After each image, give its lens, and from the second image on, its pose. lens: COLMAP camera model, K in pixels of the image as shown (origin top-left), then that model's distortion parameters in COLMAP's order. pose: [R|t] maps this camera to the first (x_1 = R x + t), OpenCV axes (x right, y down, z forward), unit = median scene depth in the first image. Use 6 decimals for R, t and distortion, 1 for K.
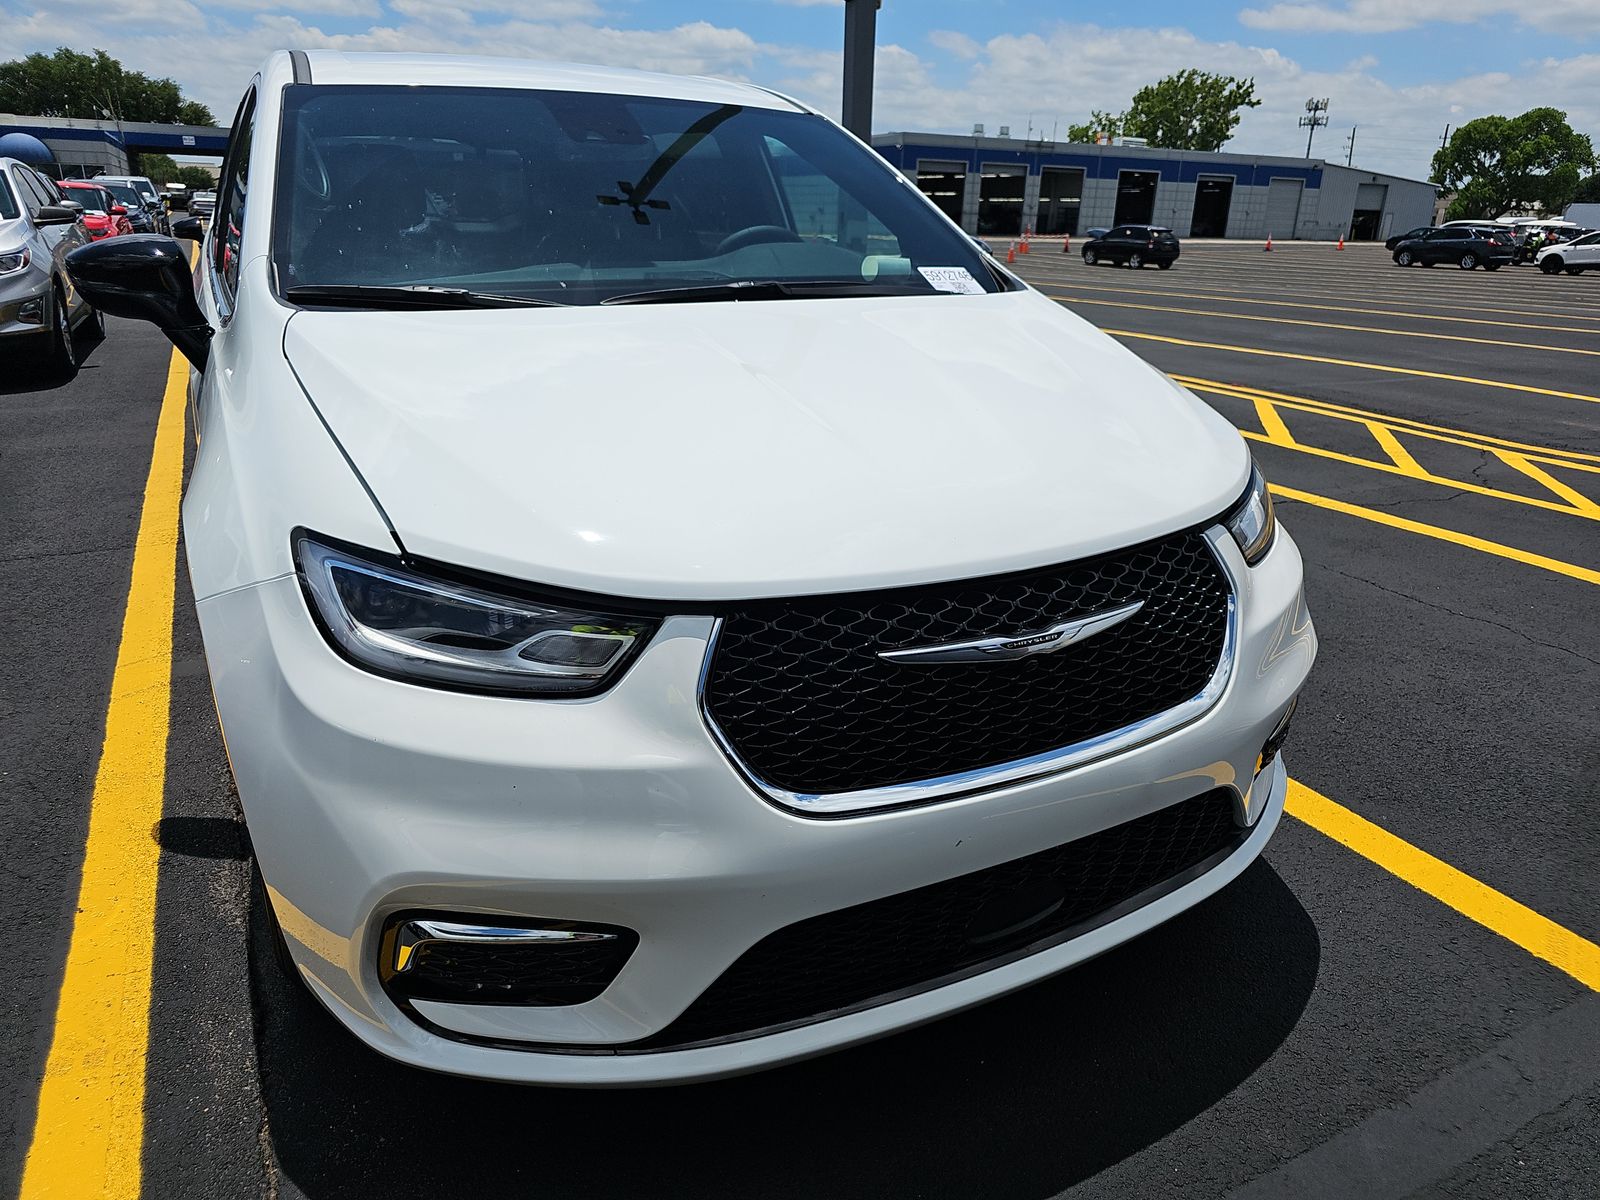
lens RADIAL K [[1165.4, 0, 833.0], [0, 1165.4, 614.5], [0, 0, 1]] dist [0.006546, -0.010137]
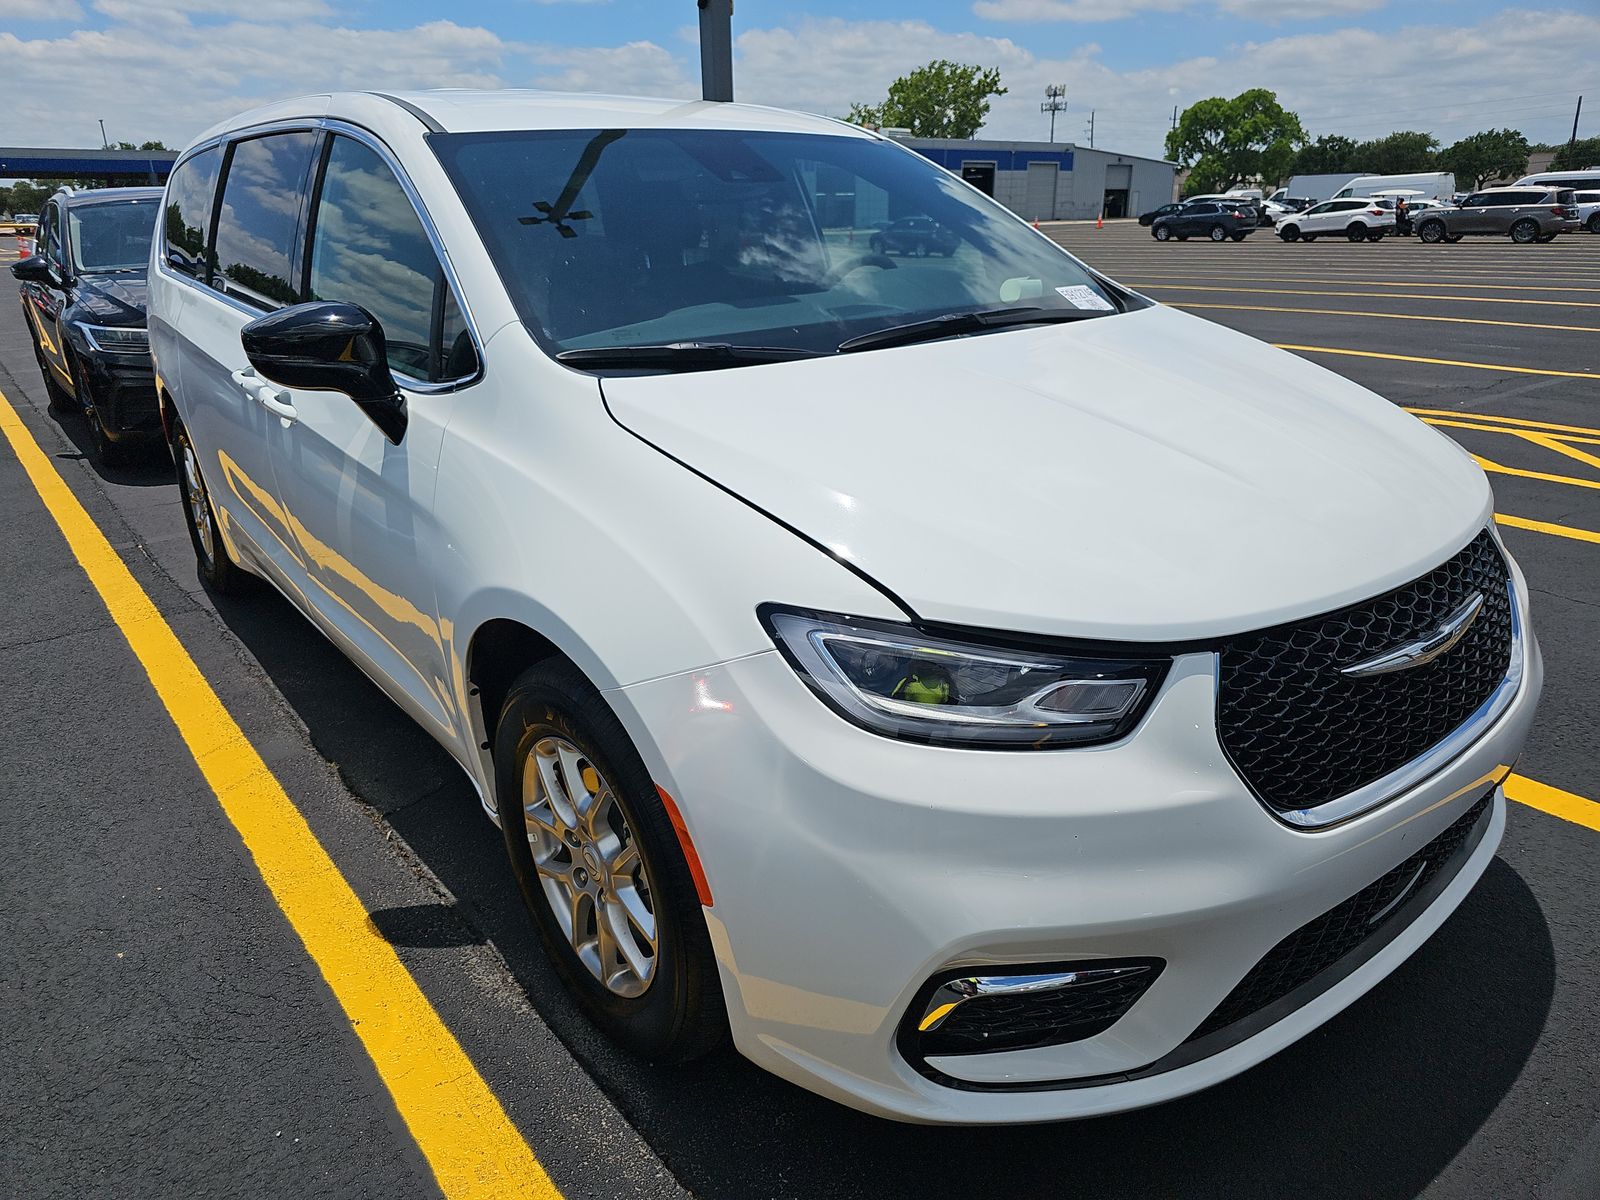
lens RADIAL K [[1165.4, 0, 833.0], [0, 1165.4, 614.5], [0, 0, 1]] dist [0.006546, -0.010137]
pose [[0.983531, -0.095382, 0.153522, -0.556865], [0.094714, 0.995436, 0.011675, -0.071057], [-0.153935, 0.003058, 0.988076, 0.012181]]
